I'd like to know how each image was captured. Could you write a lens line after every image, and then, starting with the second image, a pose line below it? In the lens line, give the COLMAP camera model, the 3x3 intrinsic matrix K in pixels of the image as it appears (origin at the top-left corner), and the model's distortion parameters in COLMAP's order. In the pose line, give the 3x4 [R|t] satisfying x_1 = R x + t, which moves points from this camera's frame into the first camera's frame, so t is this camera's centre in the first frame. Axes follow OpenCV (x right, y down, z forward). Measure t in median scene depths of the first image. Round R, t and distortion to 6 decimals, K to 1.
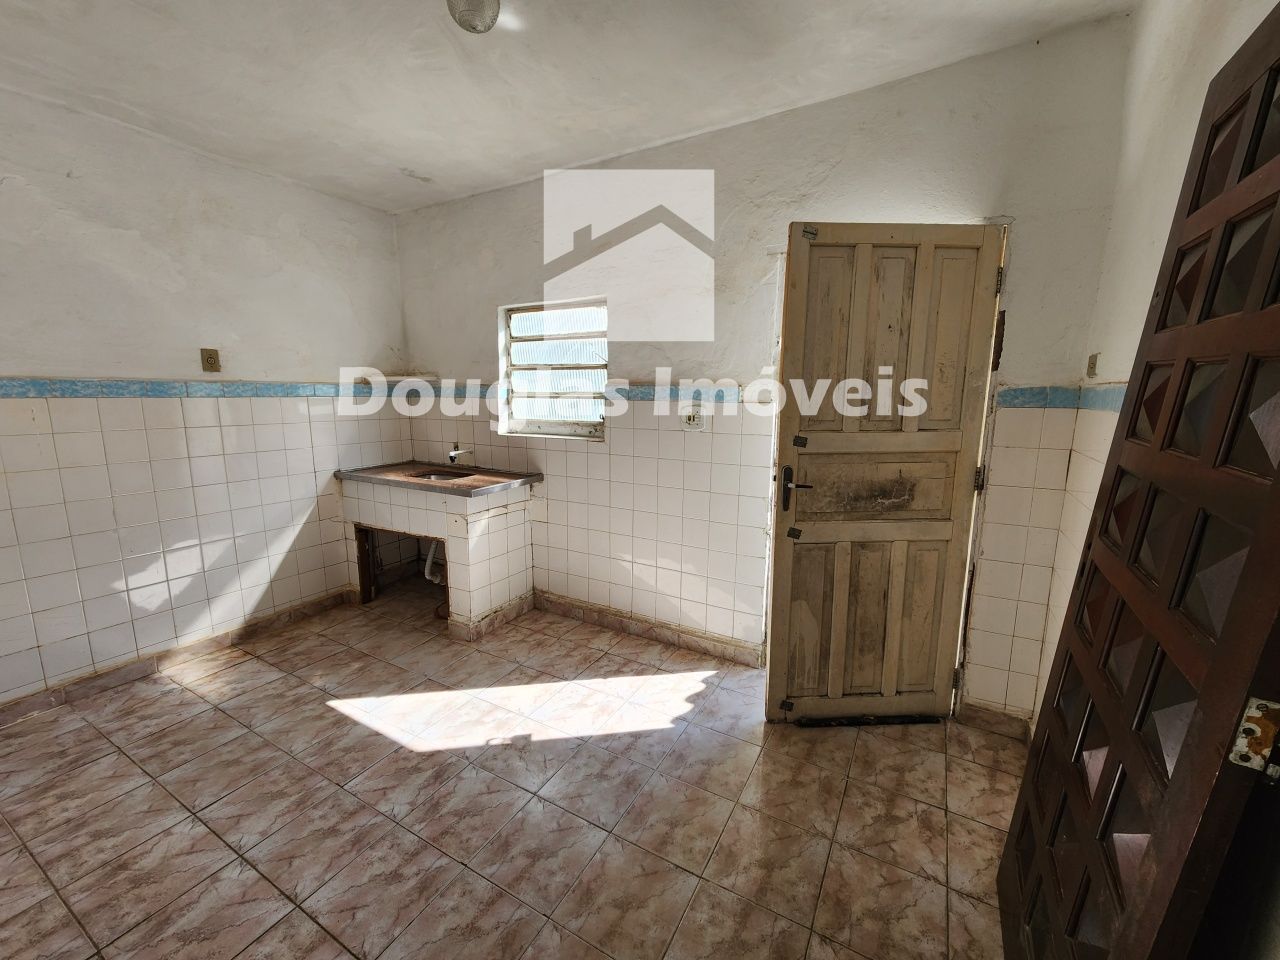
lens RADIAL K [[524.2, 0, 635.2], [0, 524.2, 479.5], [0, 0, 1]] dist [0.000149, -0.000189]
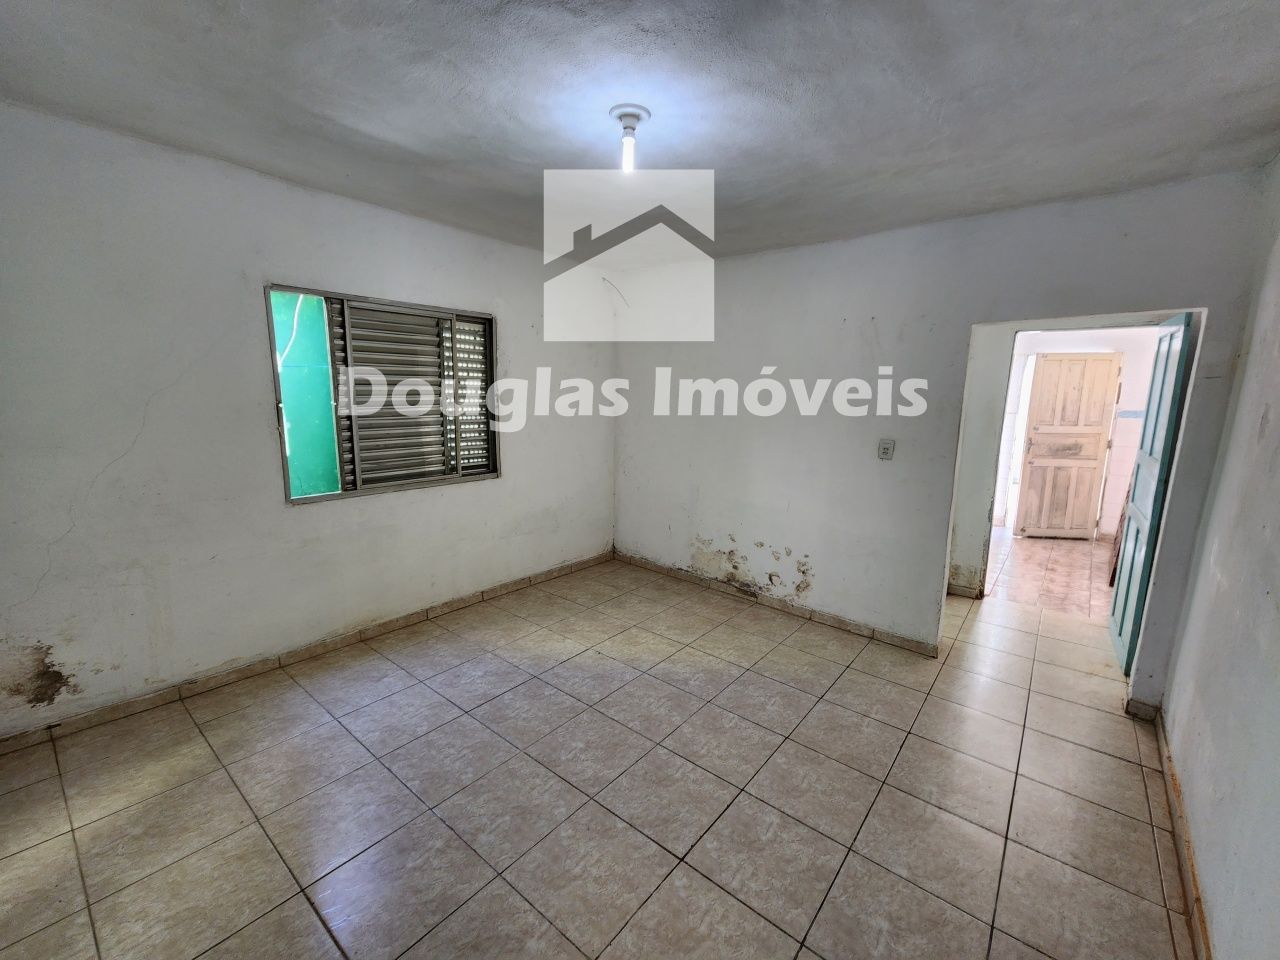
lens RADIAL K [[524.2, 0, 643.1], [0, 524.2, 476.0], [0, 0, 1]] dist [0.000149, -0.000189]
pose [[0.984505, 0.037423, -0.171319, -1.181731], [-0.039214, 0.999206, -0.007077, 0.264873], [0.170918, 0.013686, 0.985190, -1.972933]]
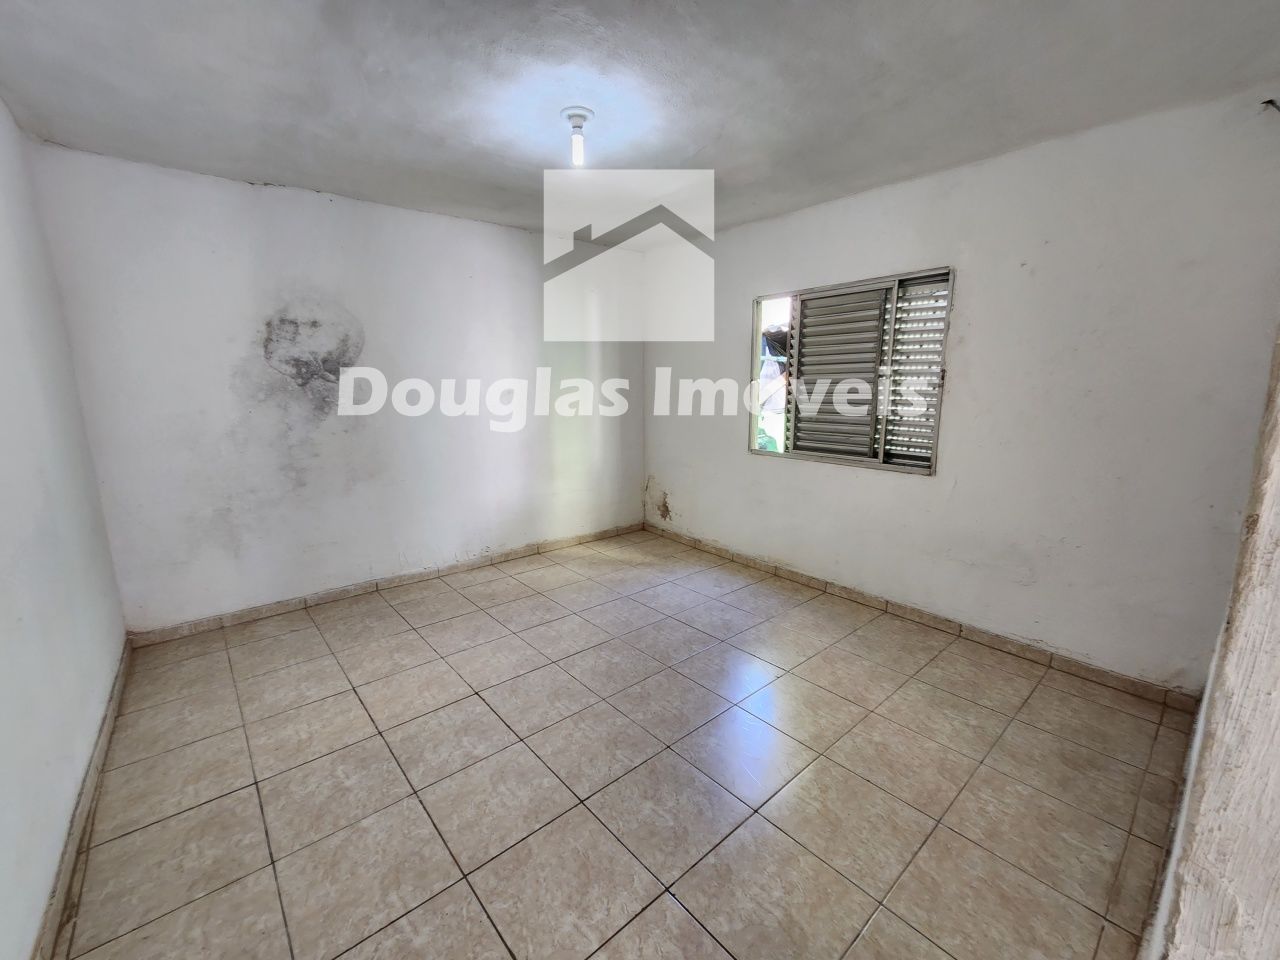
lens RADIAL K [[524.2, 0, 637.3], [0, 524.2, 481.8], [0, 0, 1]] dist [0.000149, -0.000189]
pose [[-0.337071, 0.159843, -0.927811, 1.499823], [-0.167926, 0.959472, 0.226304, -0.275659], [0.926382, 0.232084, -0.296568, 2.633219]]
